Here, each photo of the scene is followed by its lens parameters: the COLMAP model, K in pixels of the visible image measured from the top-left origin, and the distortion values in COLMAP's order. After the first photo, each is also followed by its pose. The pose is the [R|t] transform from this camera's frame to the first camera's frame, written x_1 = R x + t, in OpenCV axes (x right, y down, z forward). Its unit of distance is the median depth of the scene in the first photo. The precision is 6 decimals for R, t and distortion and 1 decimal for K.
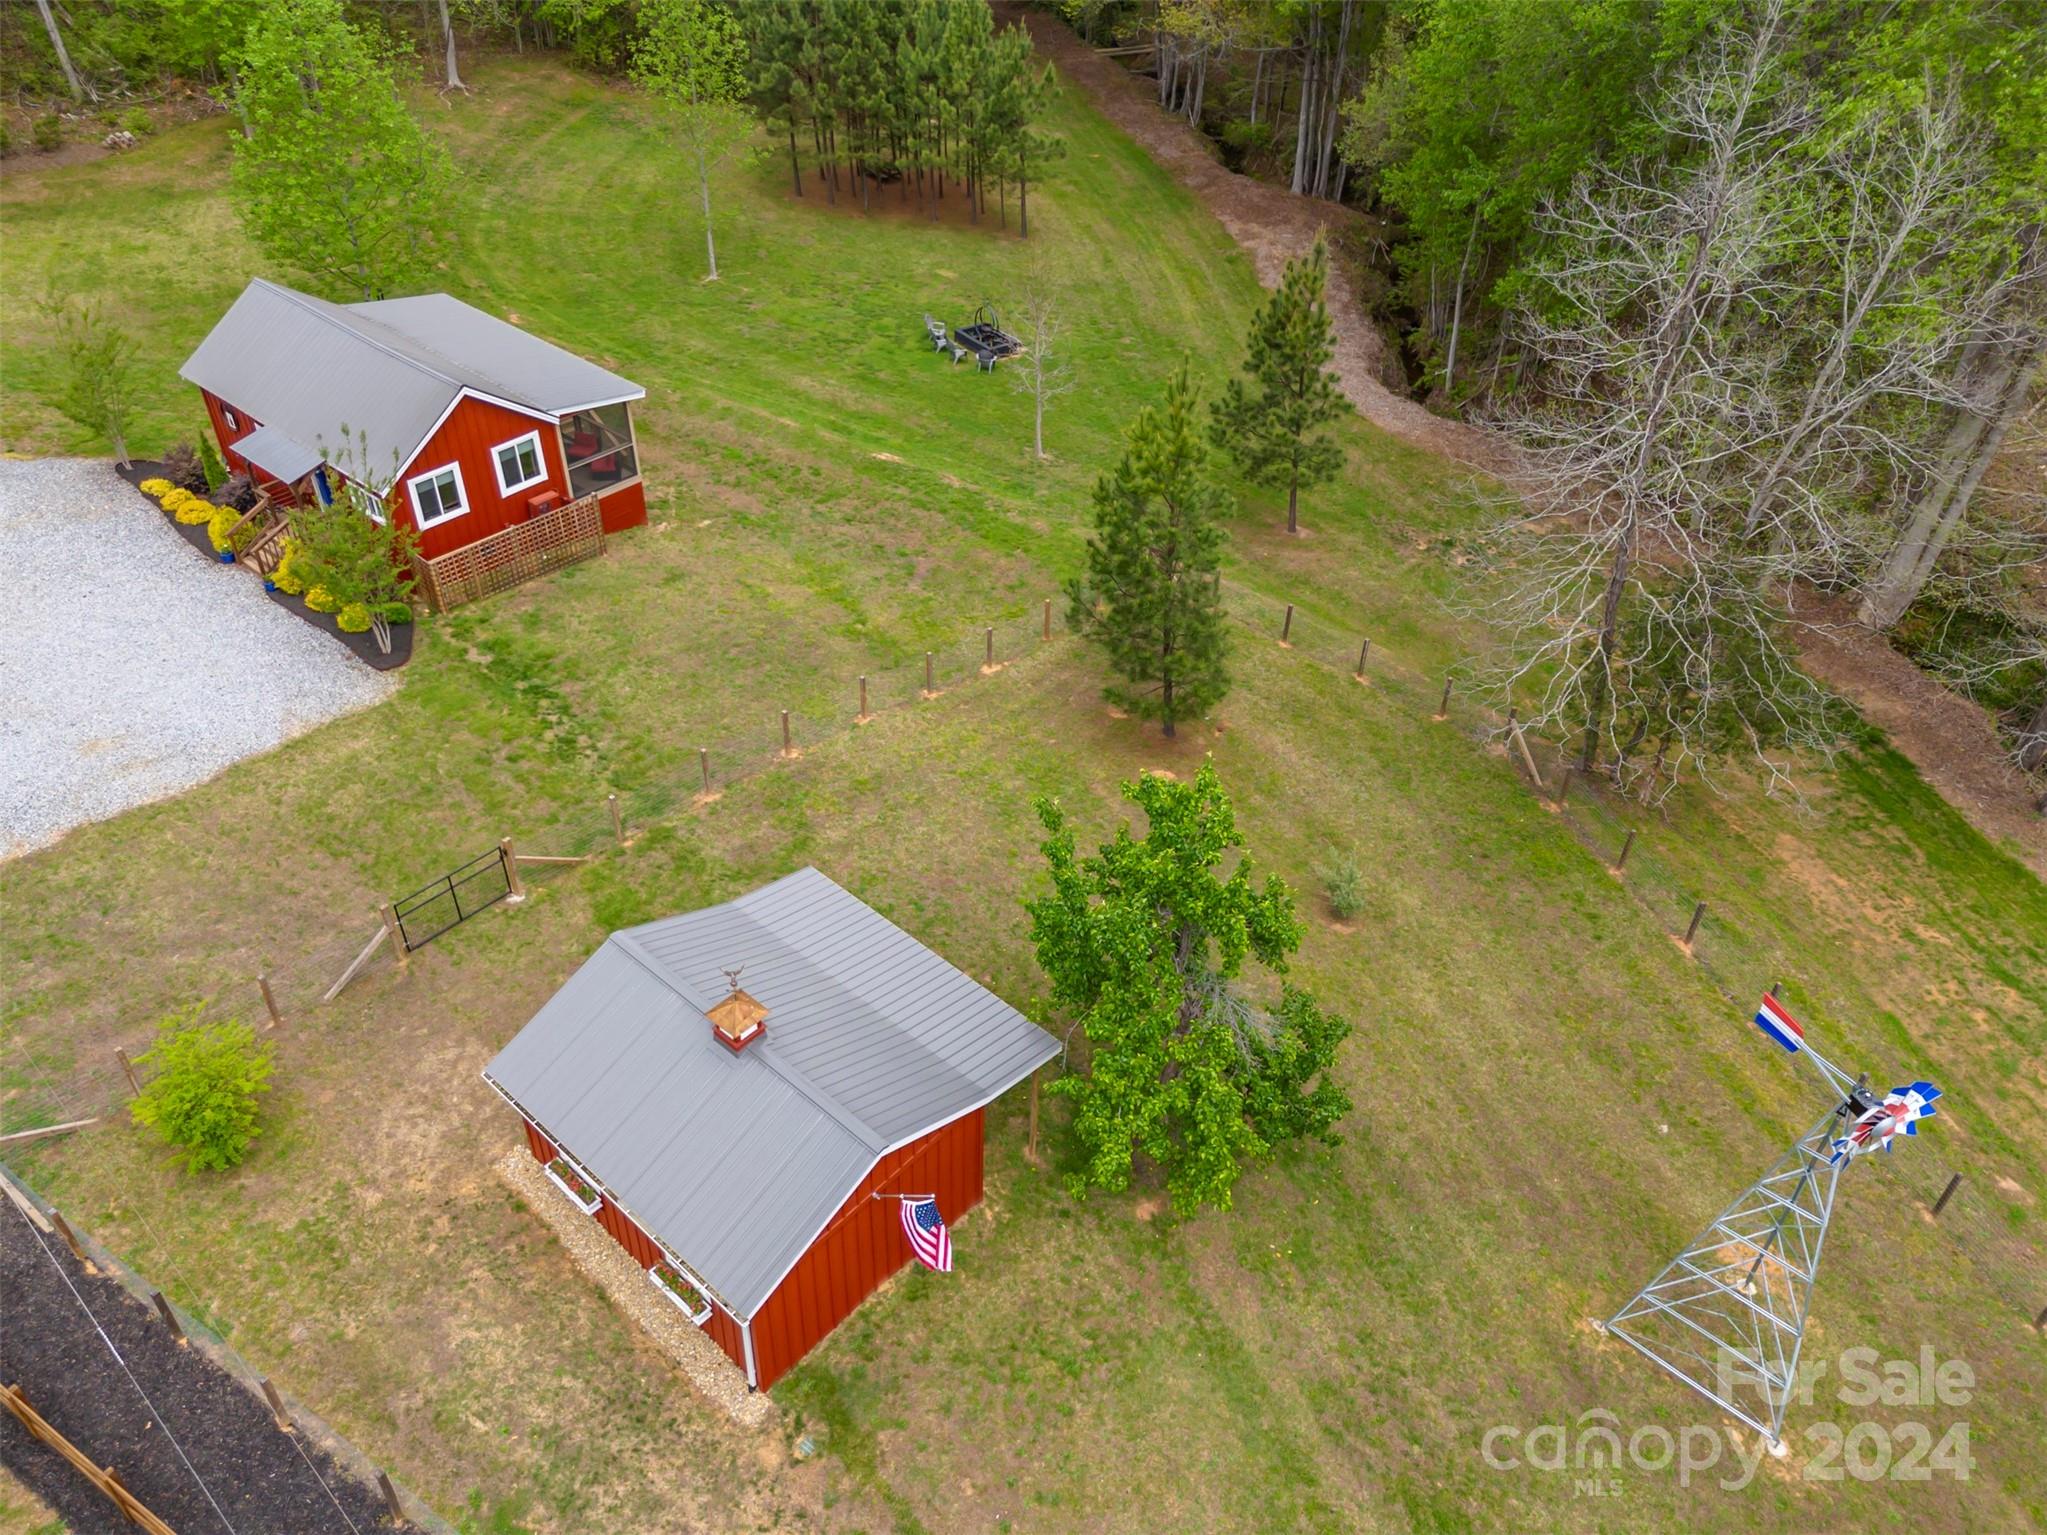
lens RADIAL K [[1507.1, 0, 1023.5], [0, 1507.1, 767.5], [0, 0, 1]] dist [0.040781, -0.002769]
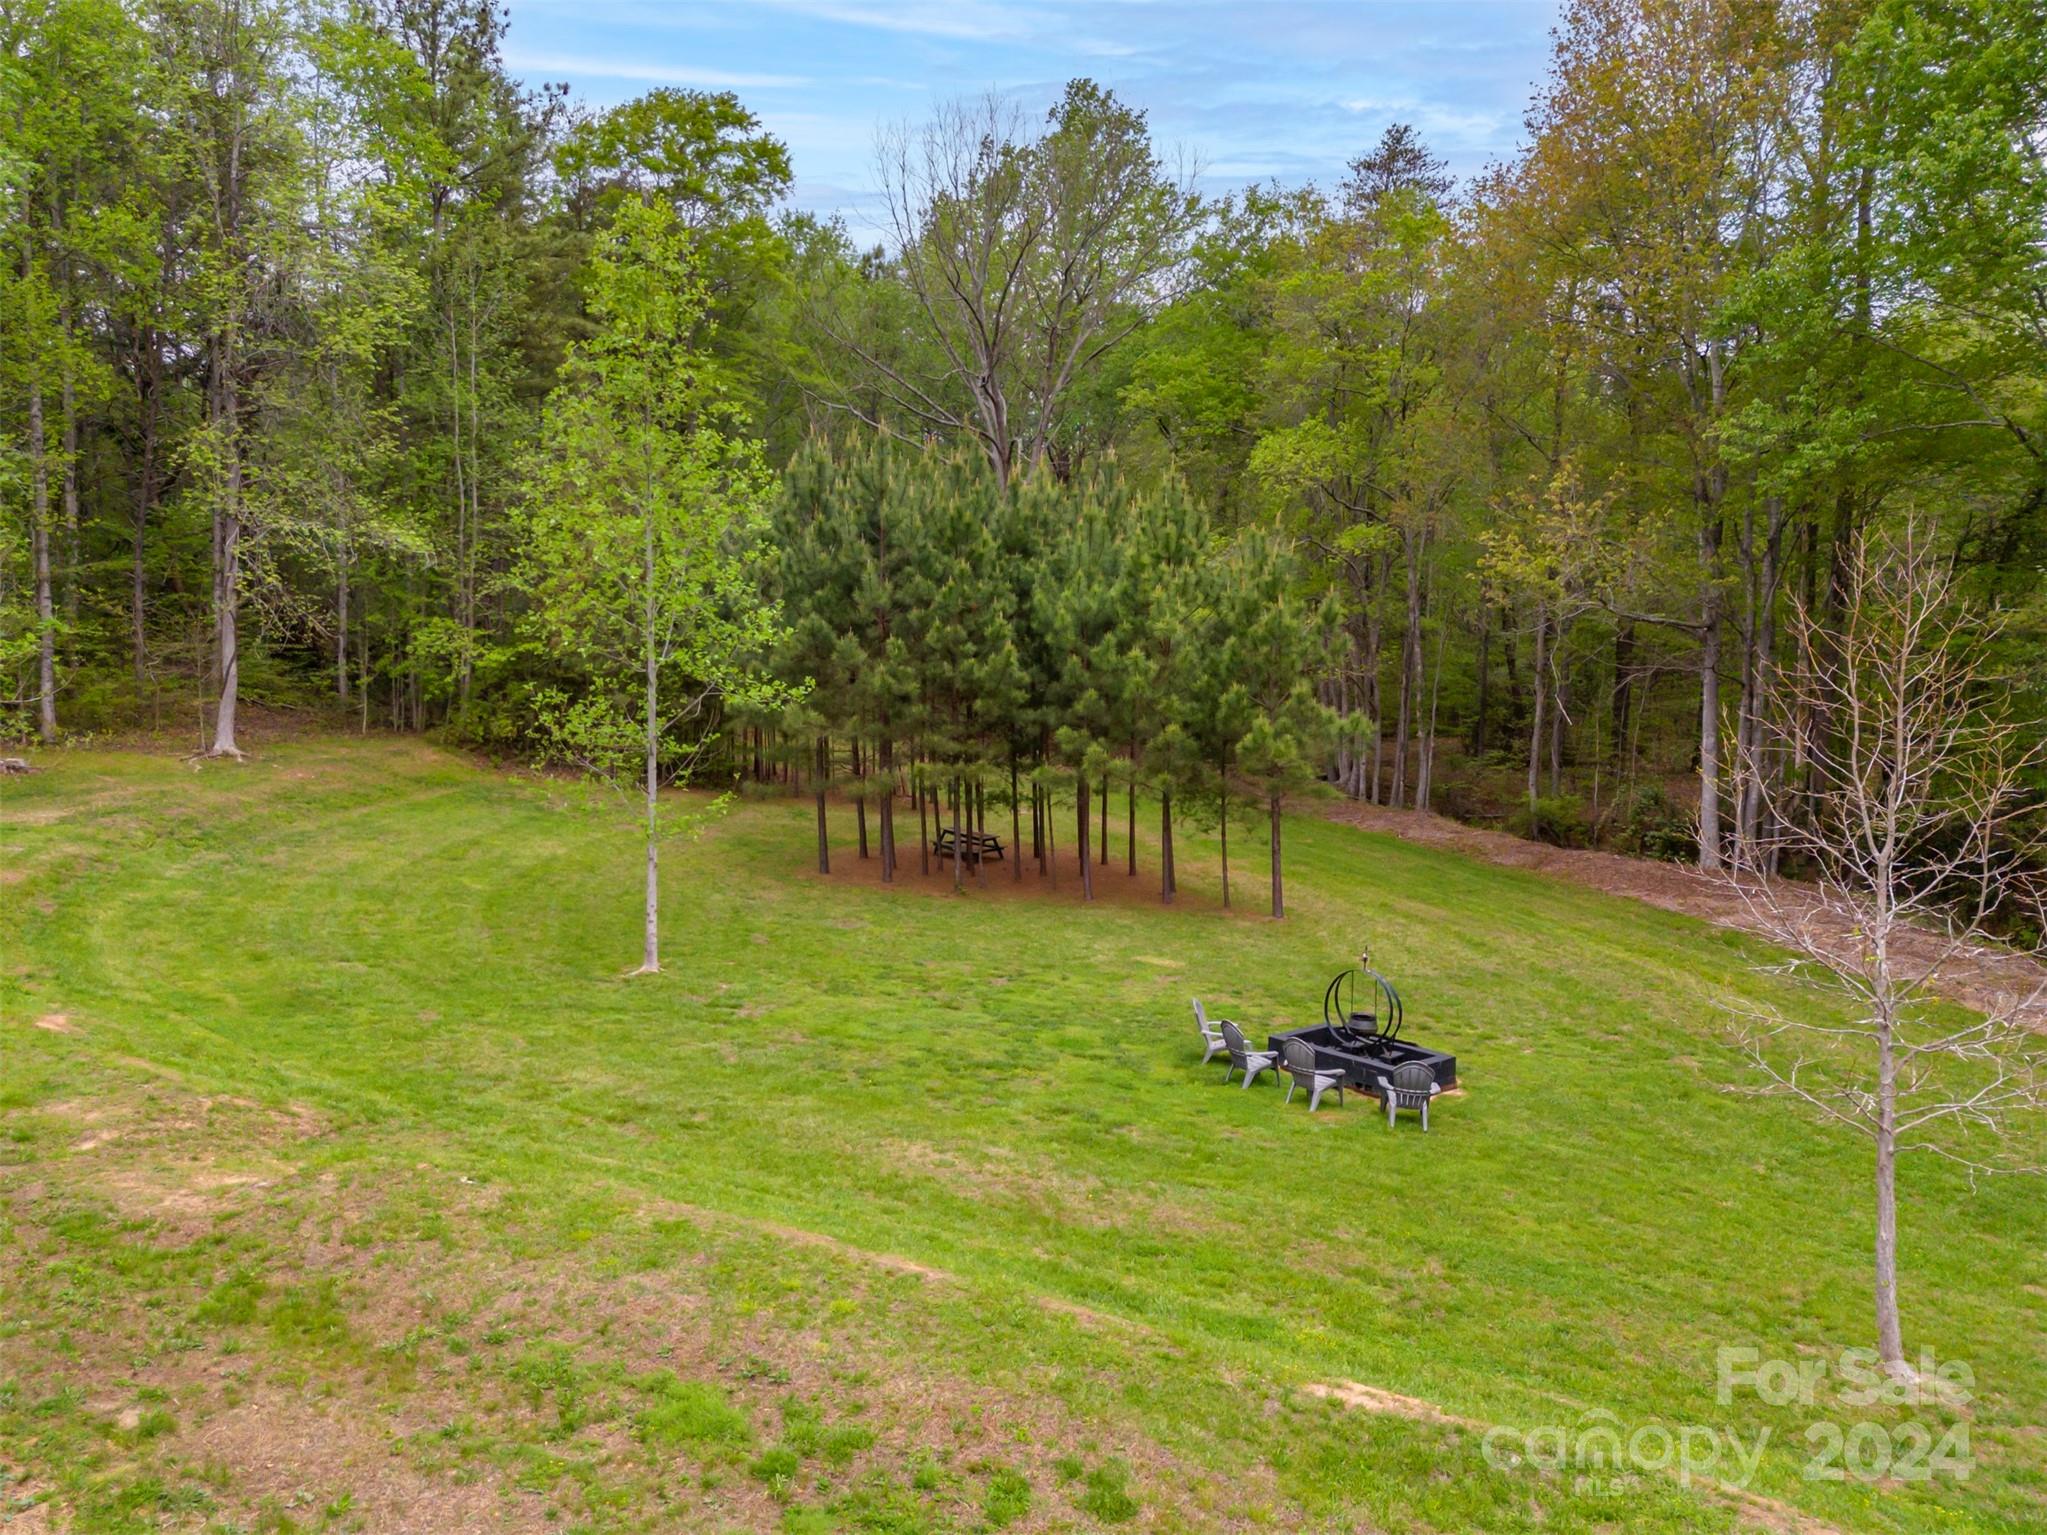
lens RADIAL K [[1507.1, 0, 1023.5], [0, 1507.1, 767.5], [0, 0, 1]] dist [0.040781, -0.002769]
pose [[0.998045, -0.018622, 0.059662, -0.123218], [0.048393, 0.834347, -0.549112, -0.129025], [-0.039553, 0.550926, 0.833617, 0.605659]]
